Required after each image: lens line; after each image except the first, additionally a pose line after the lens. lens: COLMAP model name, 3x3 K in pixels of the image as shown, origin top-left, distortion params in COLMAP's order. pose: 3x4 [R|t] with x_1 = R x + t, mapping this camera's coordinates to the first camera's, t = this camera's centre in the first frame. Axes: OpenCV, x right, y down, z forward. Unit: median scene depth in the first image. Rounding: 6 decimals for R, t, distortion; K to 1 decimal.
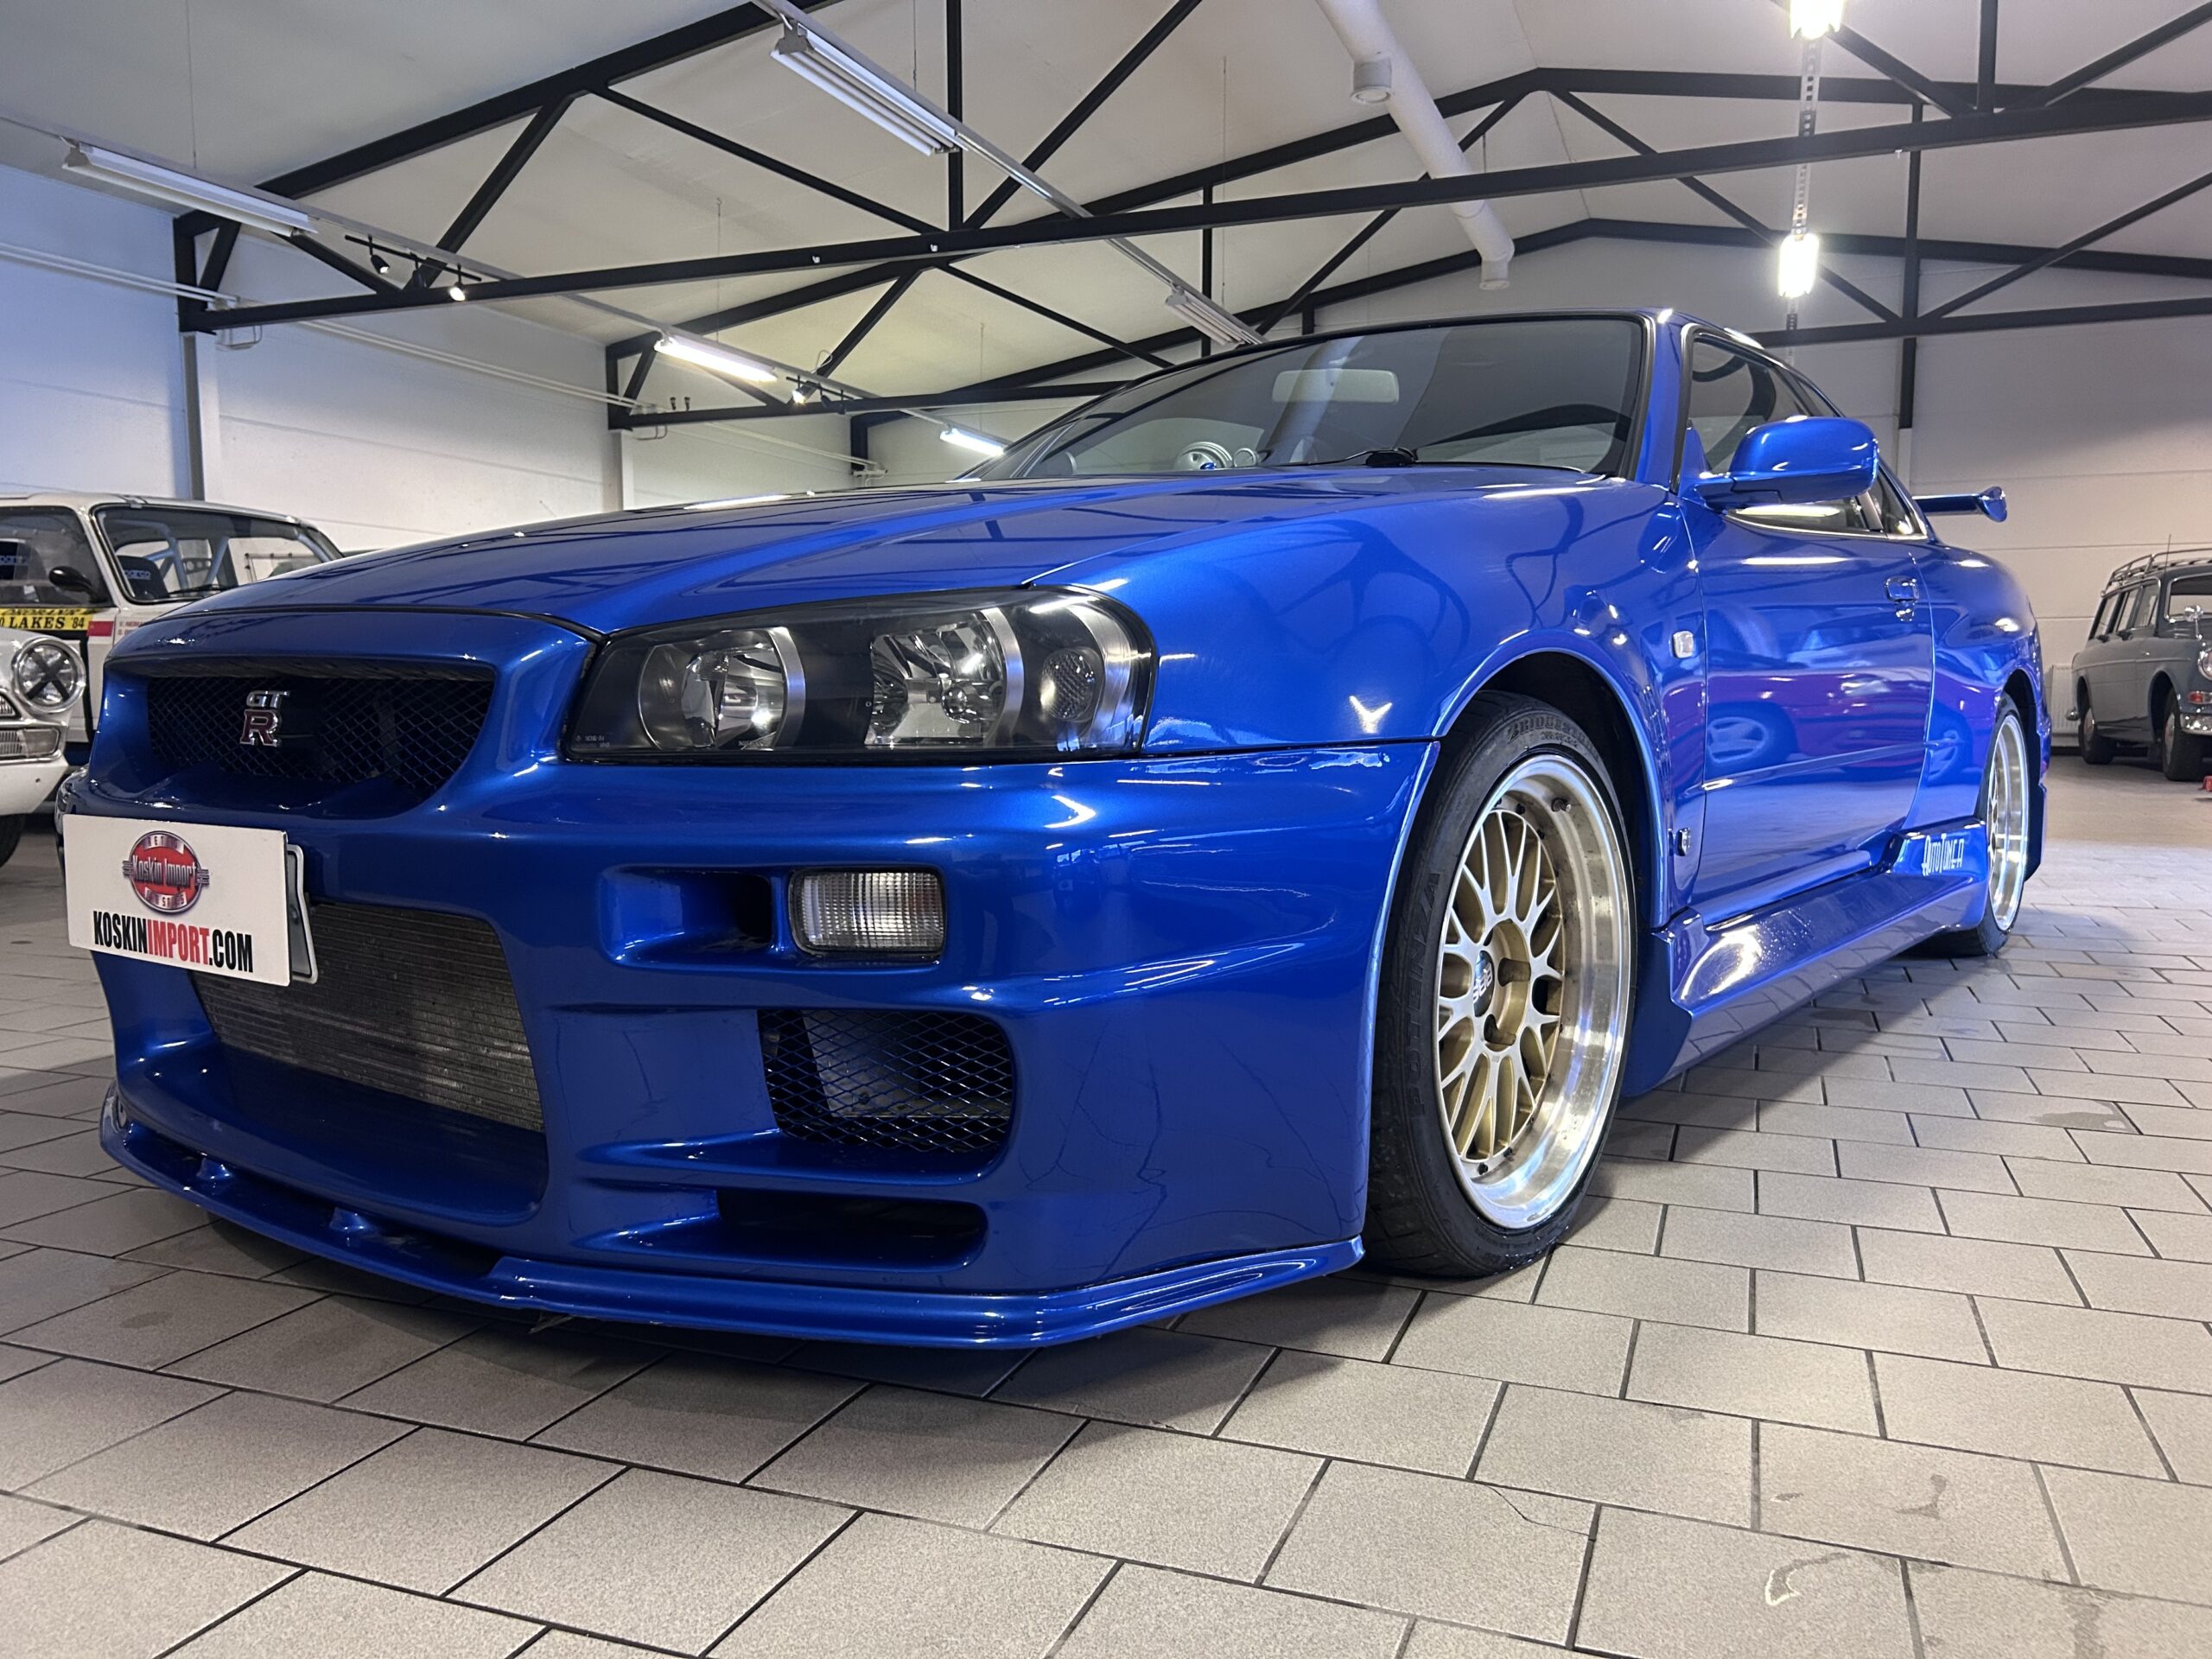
lens RADIAL K [[1676.0, 0, 1107.5], [0, 1676.0, 838.6], [0, 0, 1]] dist [0.019314, -0.011065]
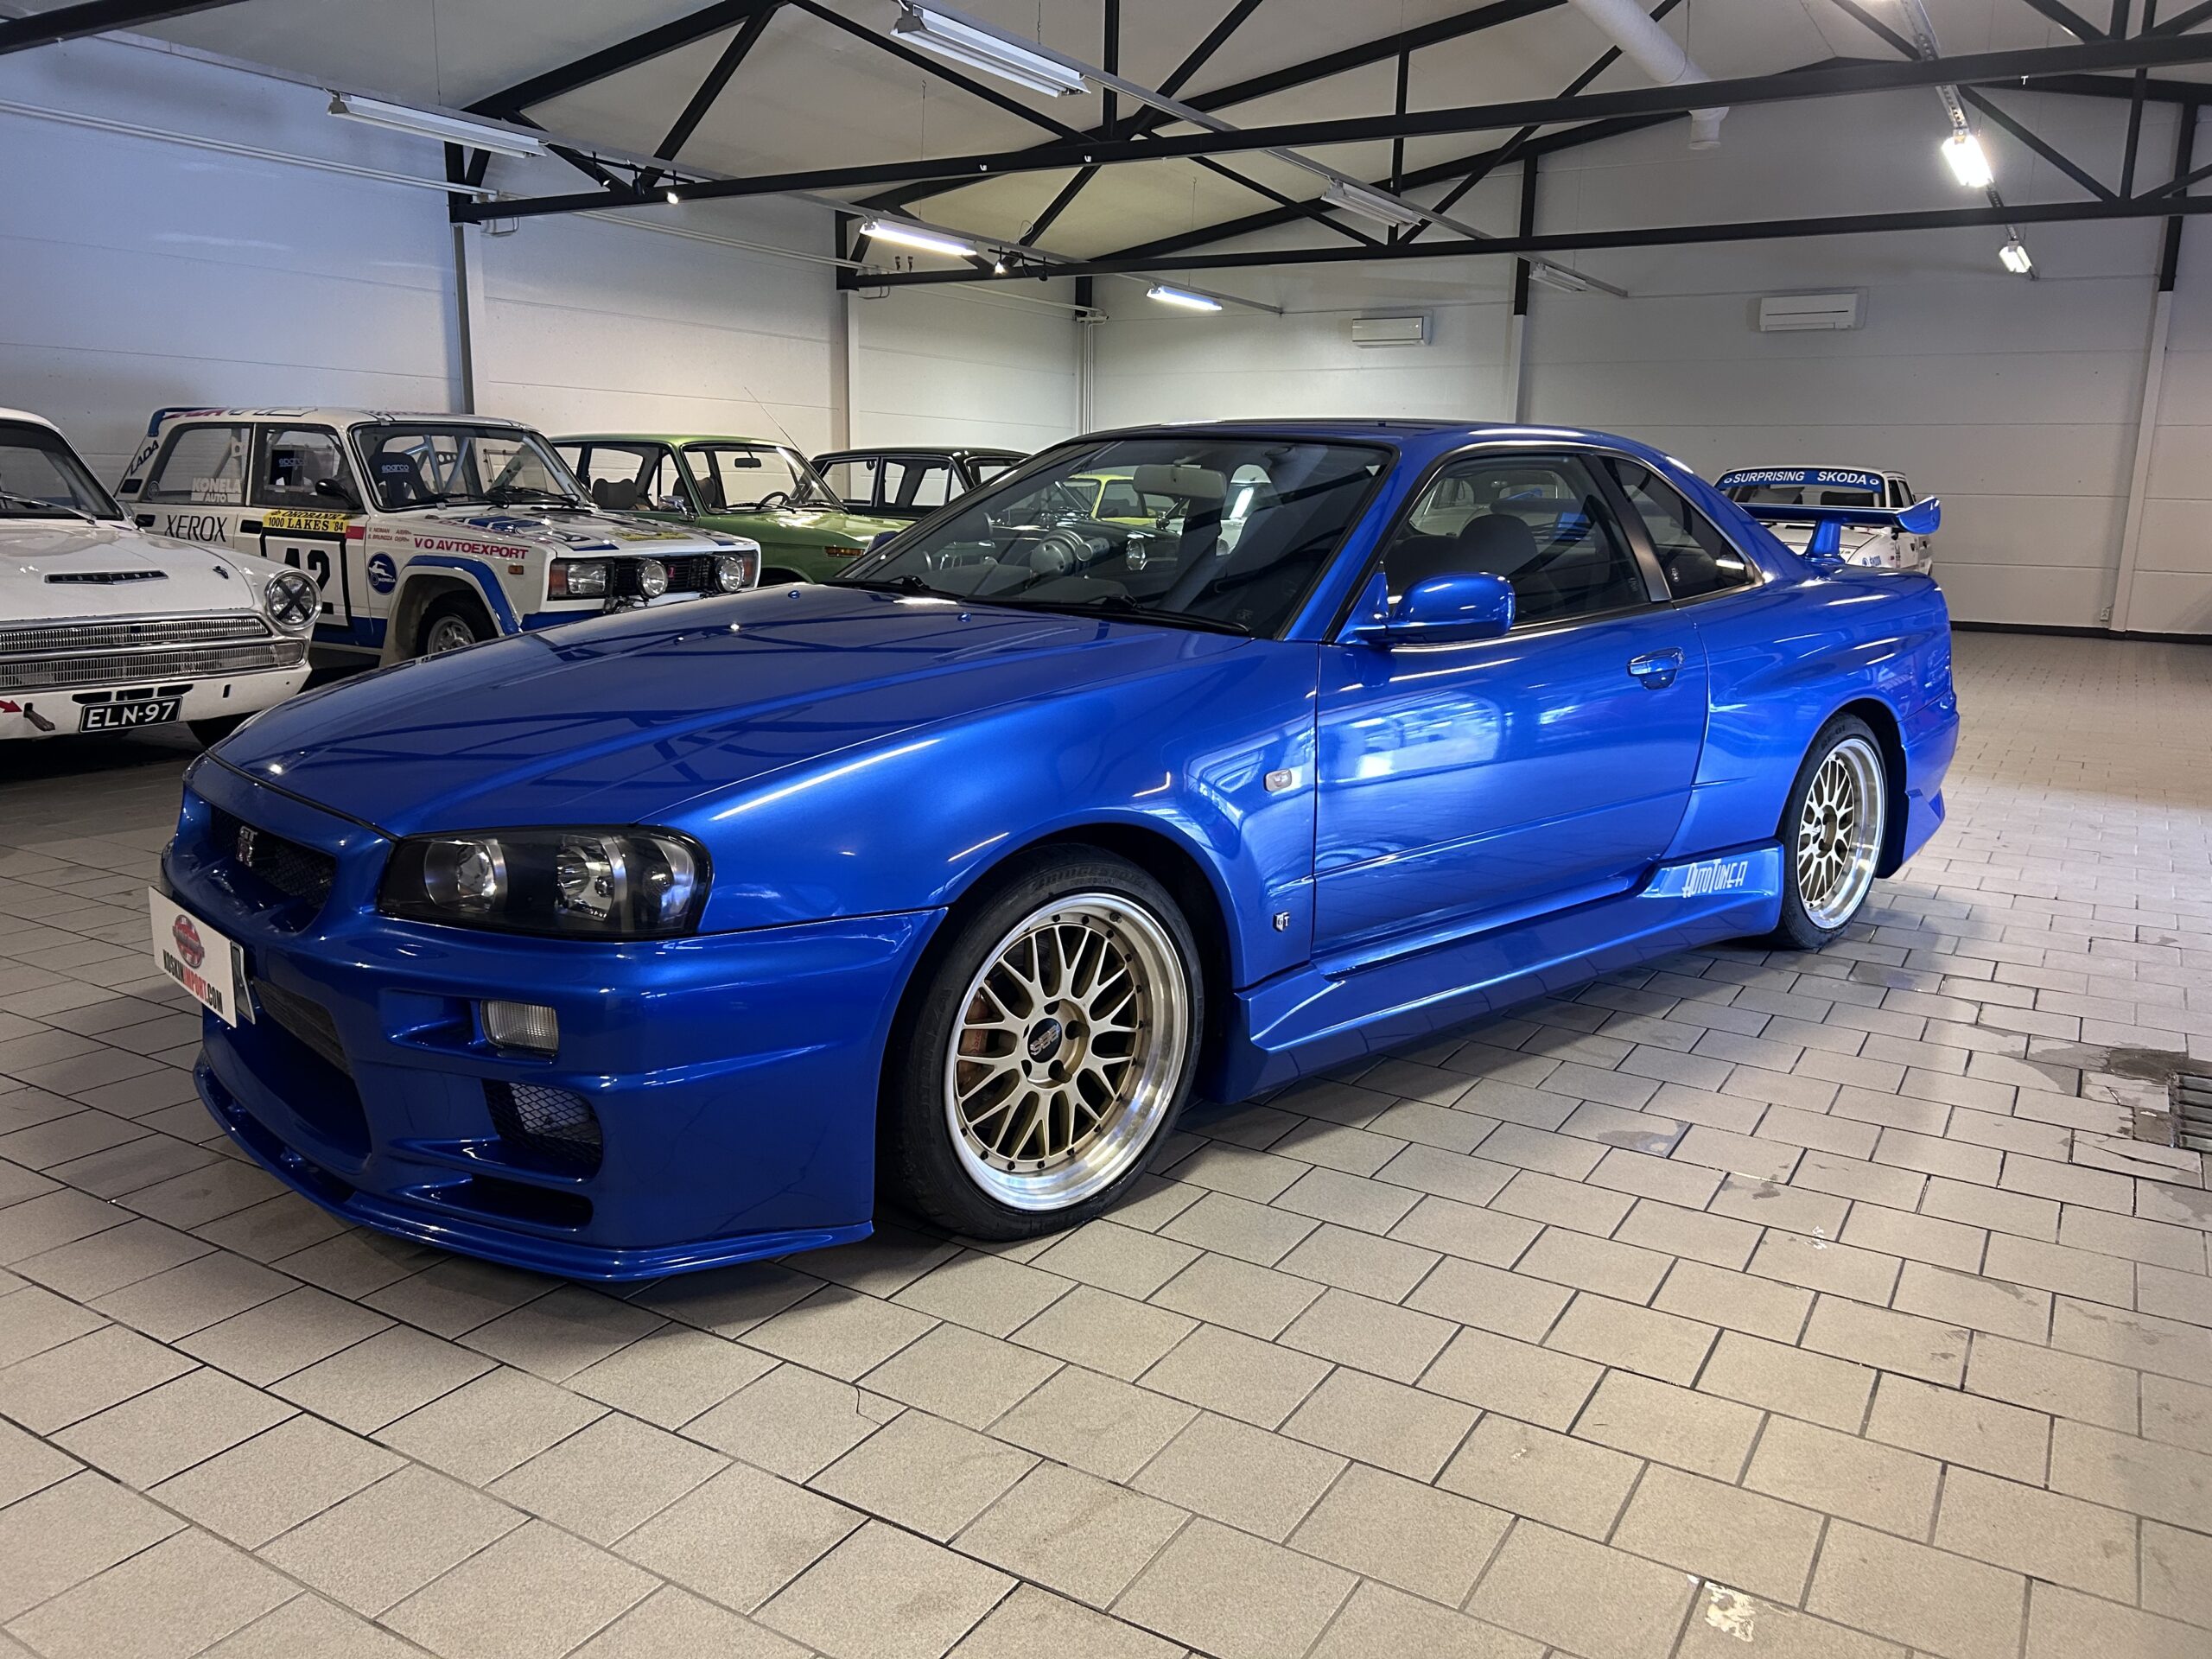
lens RADIAL K [[1676.0, 0, 1105.5], [0, 1676.0, 818.8], [0, 0, 1]] dist [0.019314, -0.011065]
pose [[0.984729, 0.055240, -0.165100, 0.347440], [-0.037131, 0.993145, 0.110831, -0.183827], [0.170090, -0.103008, 0.980030, -0.268186]]
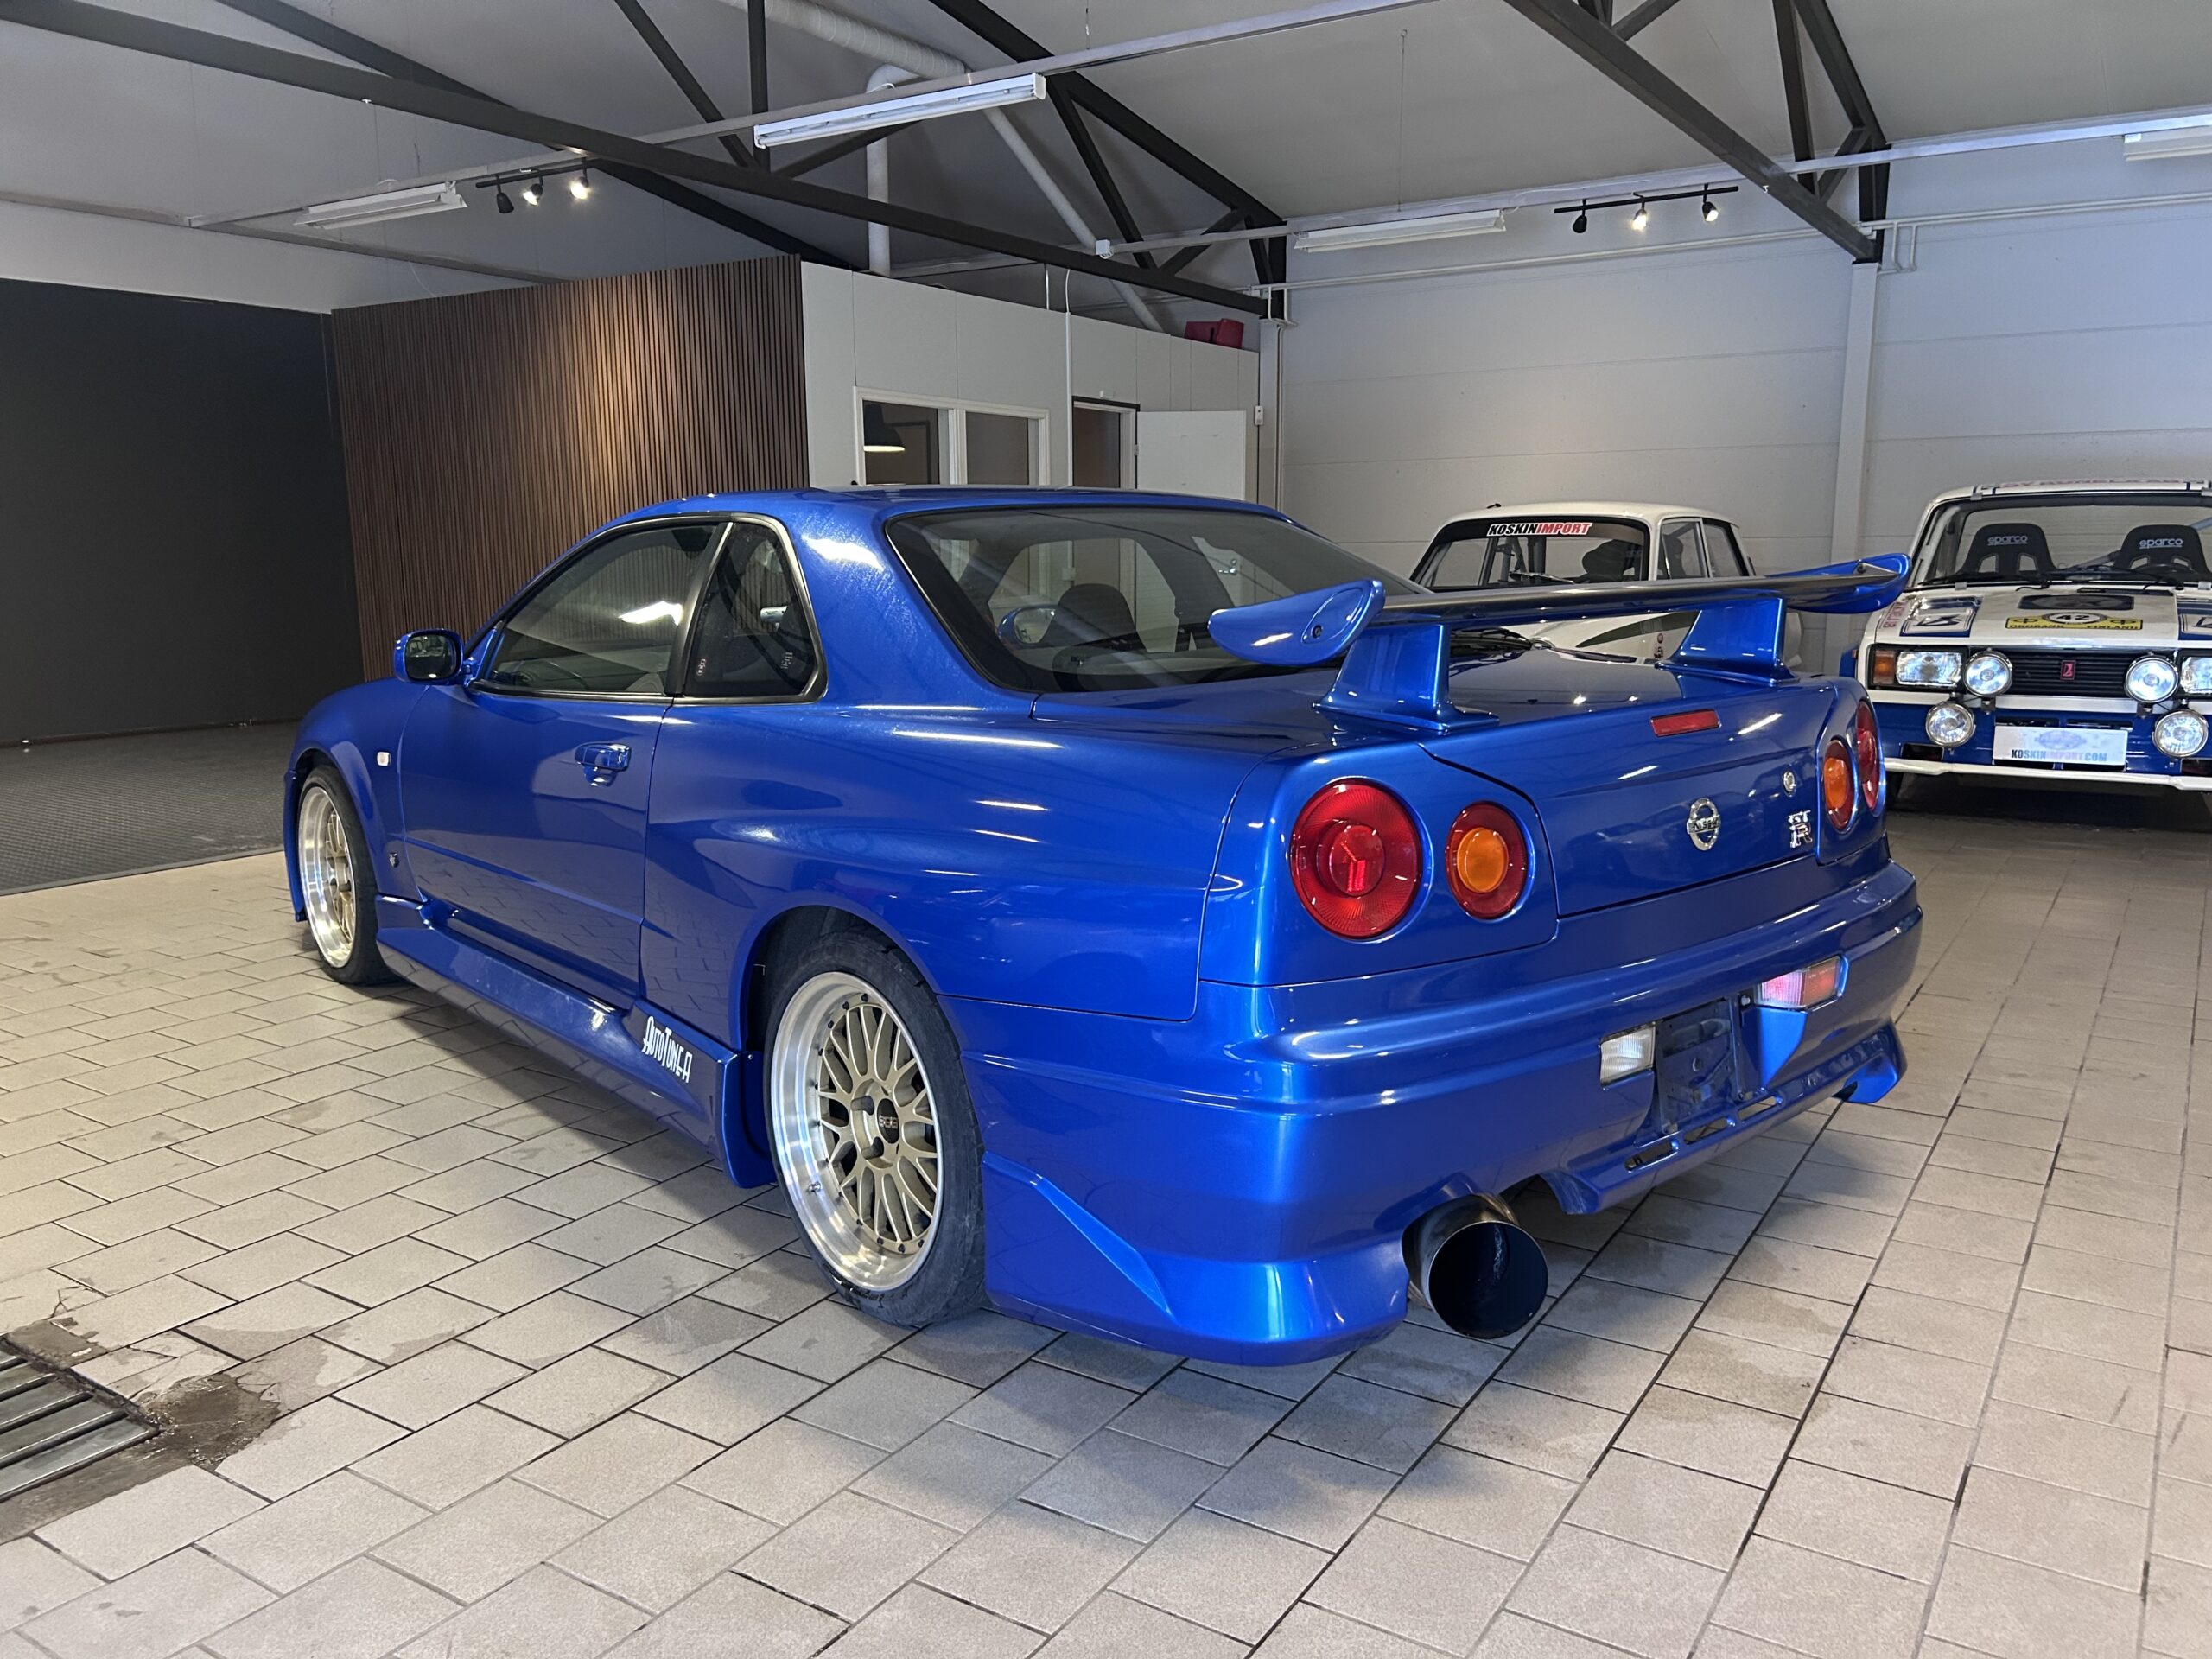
lens RADIAL K [[1676.0, 0, 1104.0], [0, 1676.0, 828.4], [0, 0, 1]] dist [0.019314, -0.011065]
pose [[-0.214380, 0.166064, -0.962530, 1.634890], [-0.079350, 0.979223, 0.186617, -0.373196], [0.973522, 0.116384, -0.196749, 1.736581]]
